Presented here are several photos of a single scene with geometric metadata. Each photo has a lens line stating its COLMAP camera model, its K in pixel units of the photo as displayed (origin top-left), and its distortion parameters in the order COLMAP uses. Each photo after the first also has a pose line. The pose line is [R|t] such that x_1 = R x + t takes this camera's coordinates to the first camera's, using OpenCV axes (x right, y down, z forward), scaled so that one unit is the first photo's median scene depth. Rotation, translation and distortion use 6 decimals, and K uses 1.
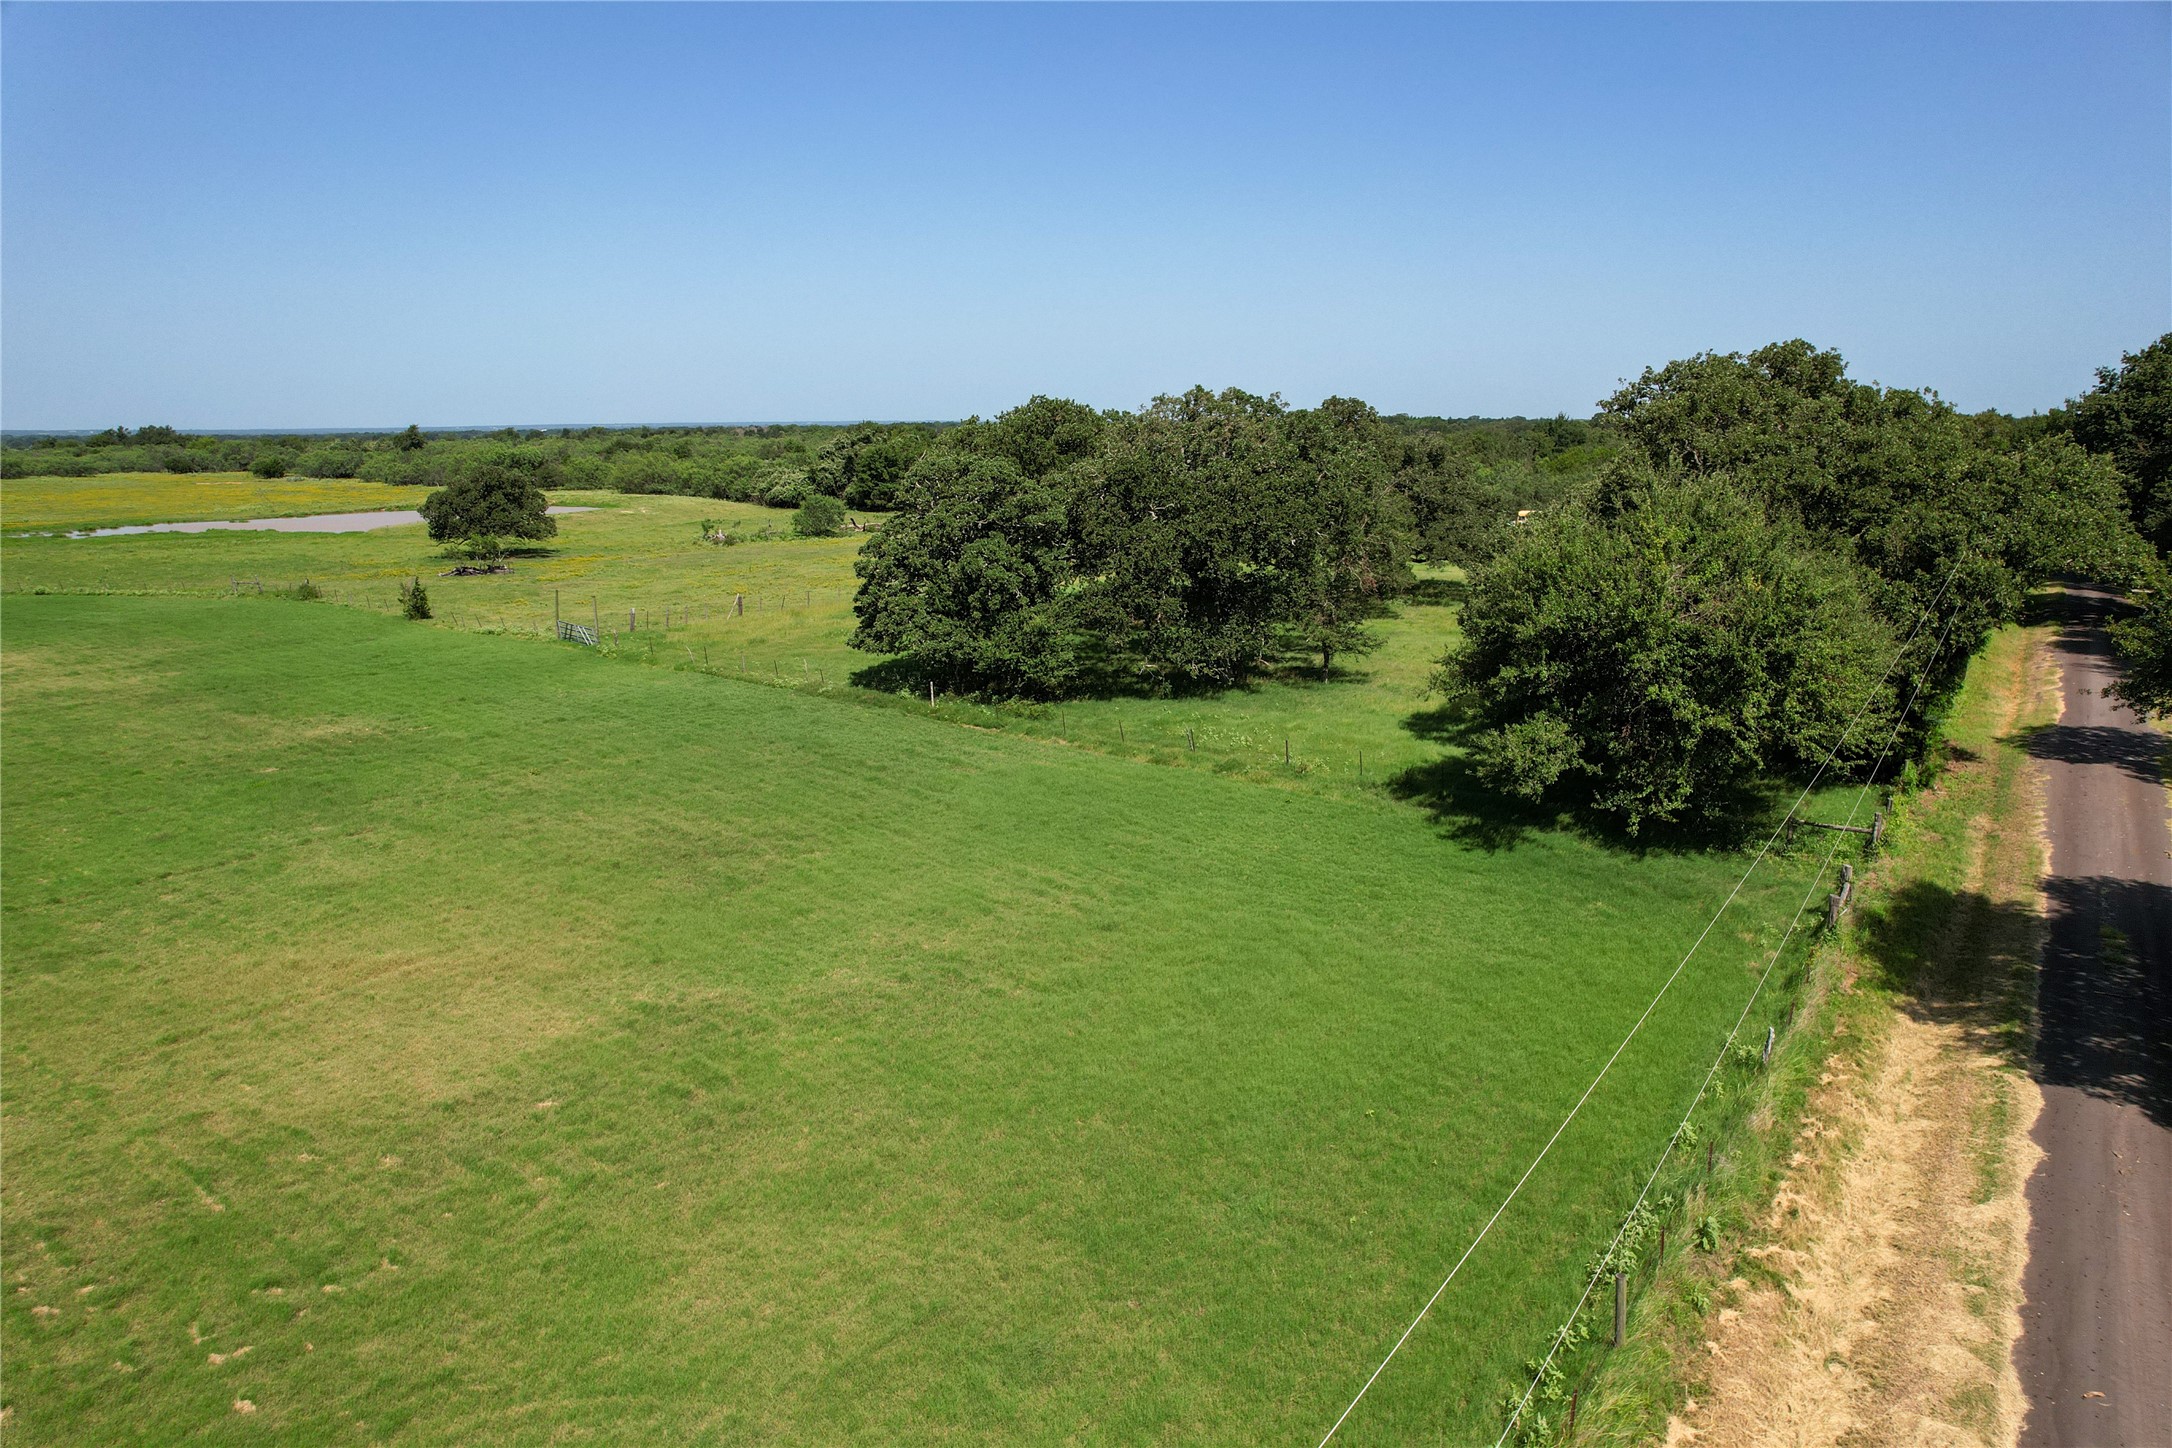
lens RADIAL K [[1371.5, 0, 1080.2], [0, 1371.5, 790.8], [0, 0, 1]] dist [-0.056579, 0.037063]
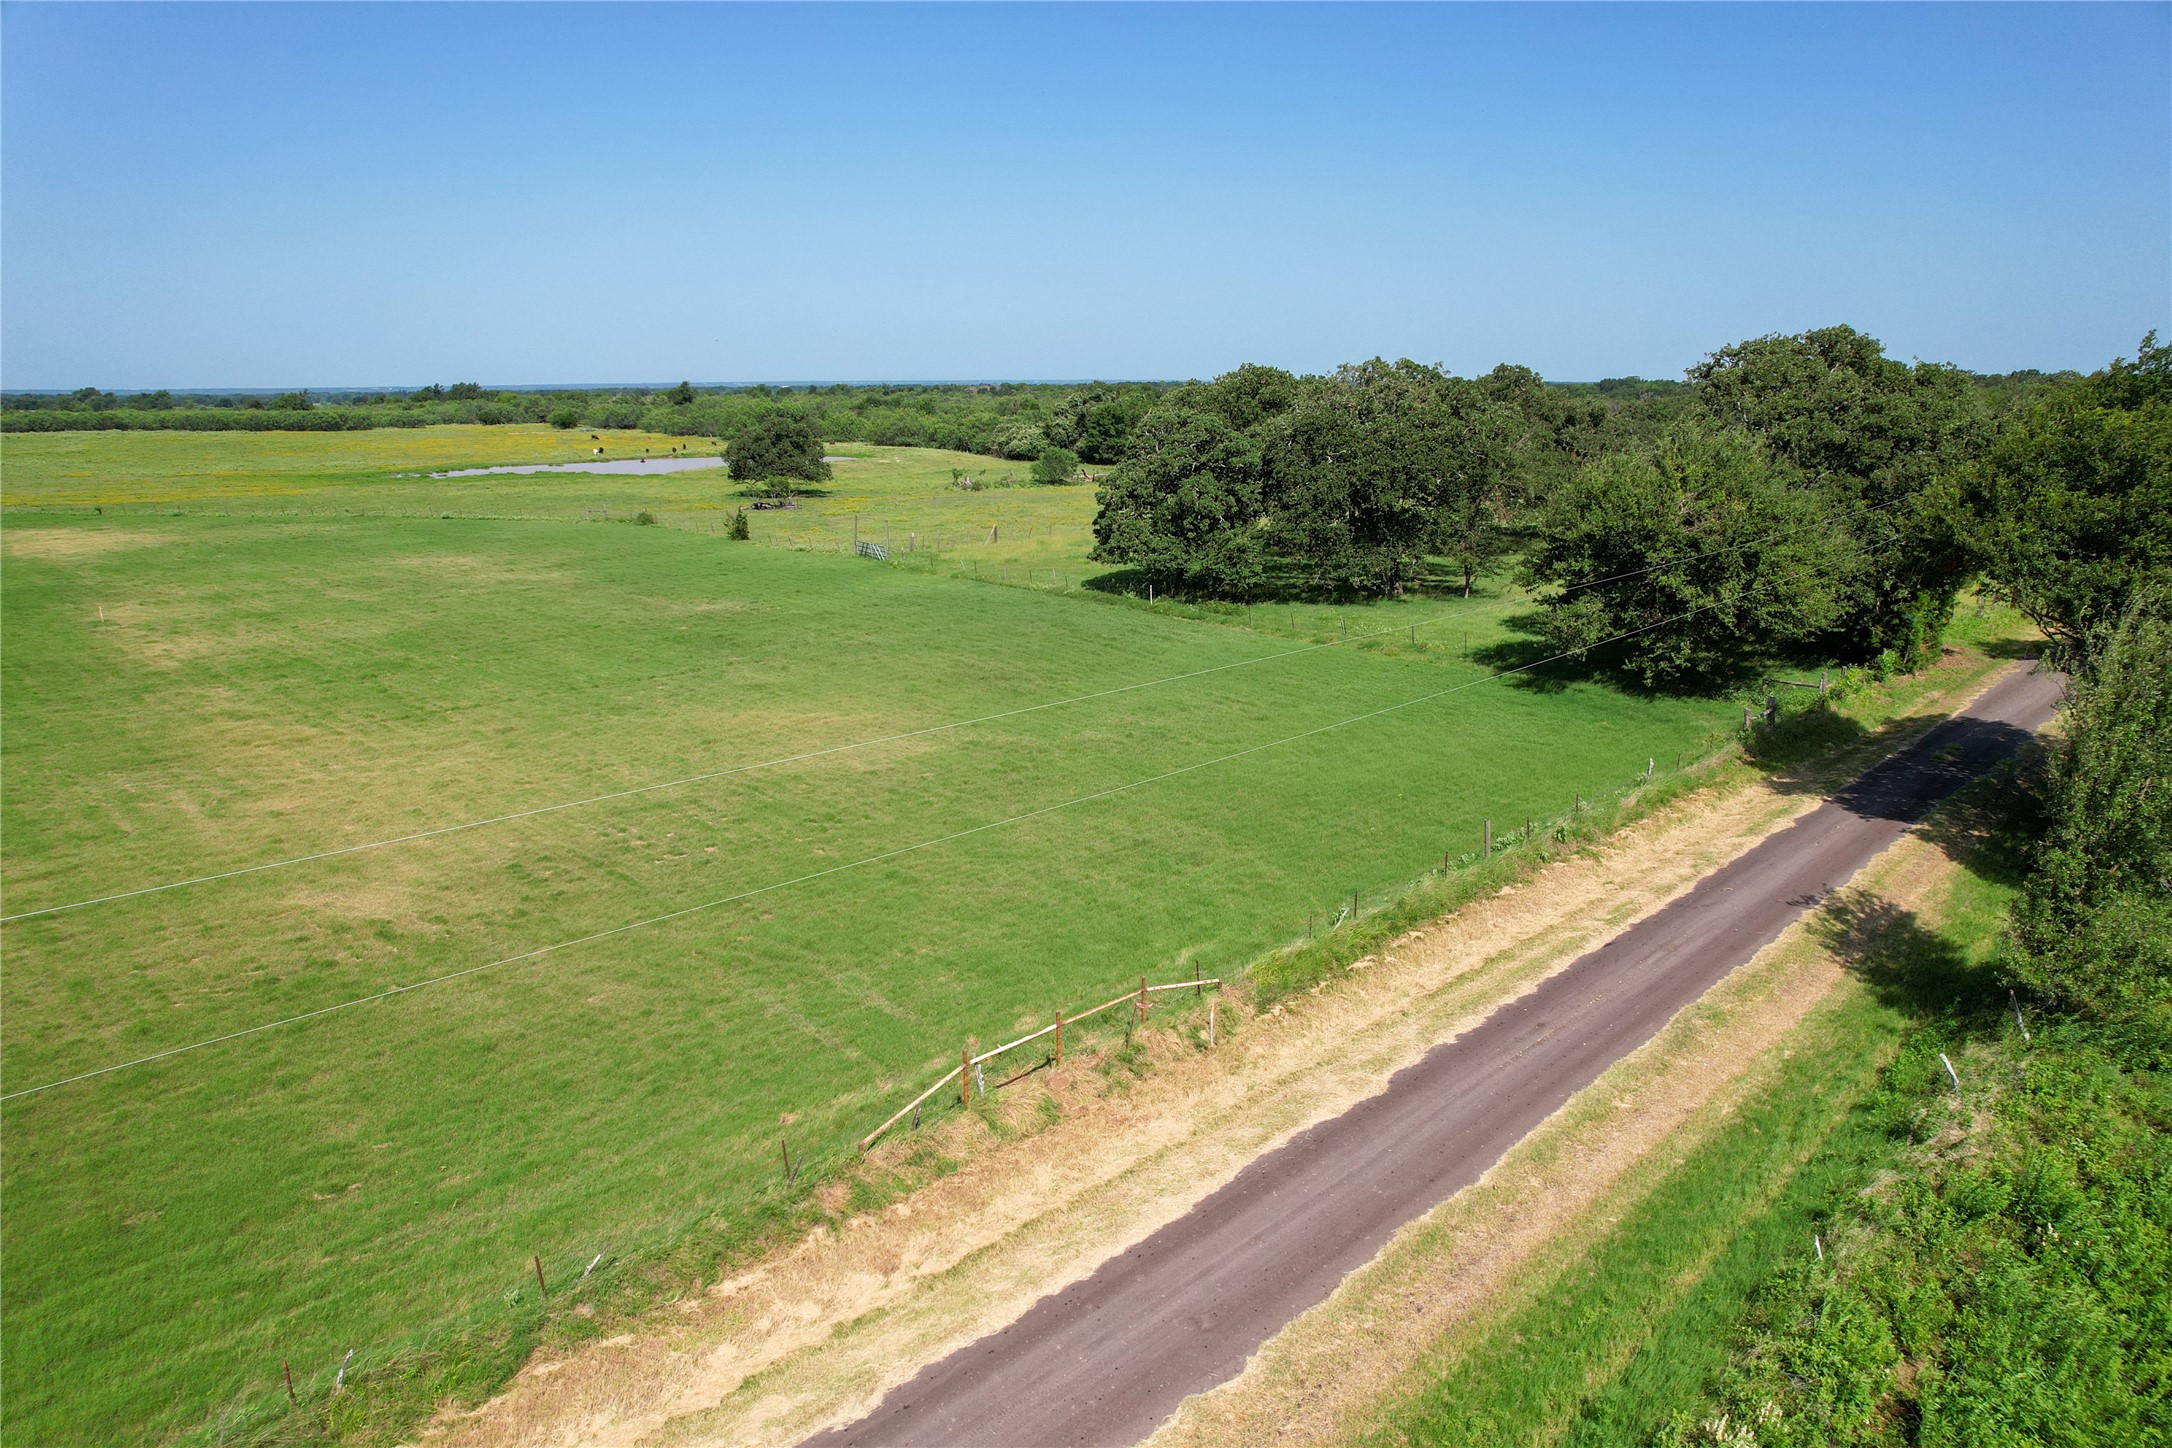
lens RADIAL K [[1371.5, 0, 1075.5], [0, 1371.5, 770.1], [0, 0, 1]] dist [-0.056579, 0.037063]
pose [[0.986886, 0.045249, -0.154946, 0.015691], [-0.043102, 0.998923, 0.017188, 0.040268], [0.155557, -0.010284, 0.987773, -0.156807]]
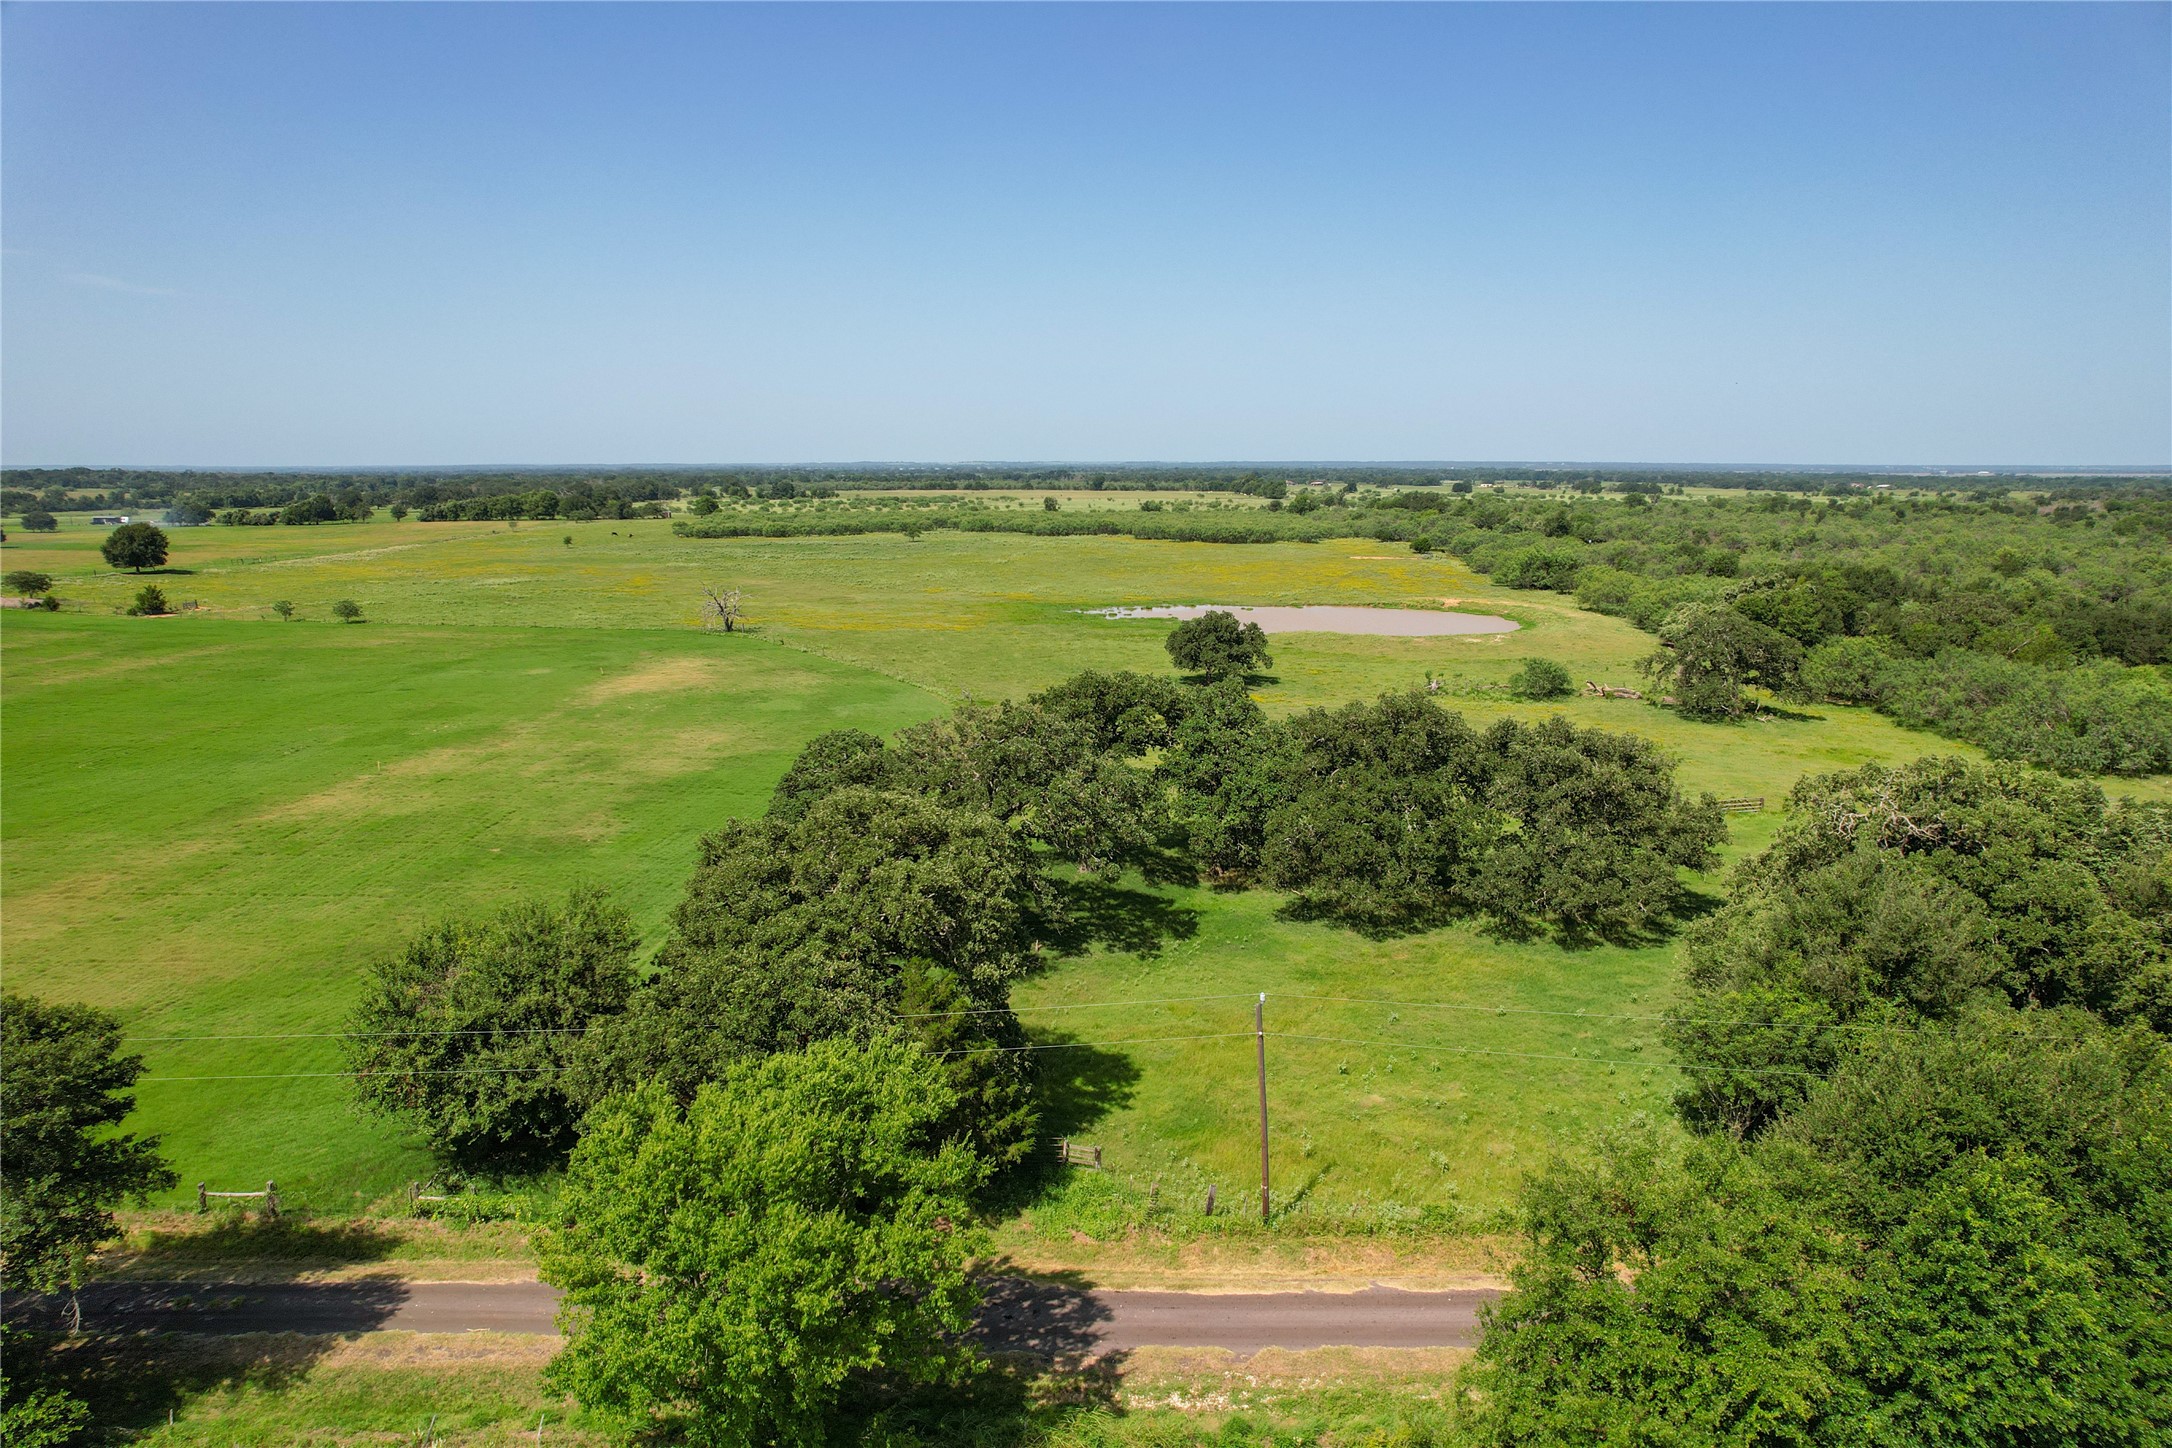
lens RADIAL K [[1371.5, 0, 1092.8], [0, 1371.5, 728.6], [0, 0, 1]] dist [-0.056579, 0.037063]
pose [[0.583990, 0.161827, -0.795467, 0.632082], [-0.216577, 0.975468, 0.039447, -0.198557], [0.782336, 0.149243, 0.604712, 0.212285]]
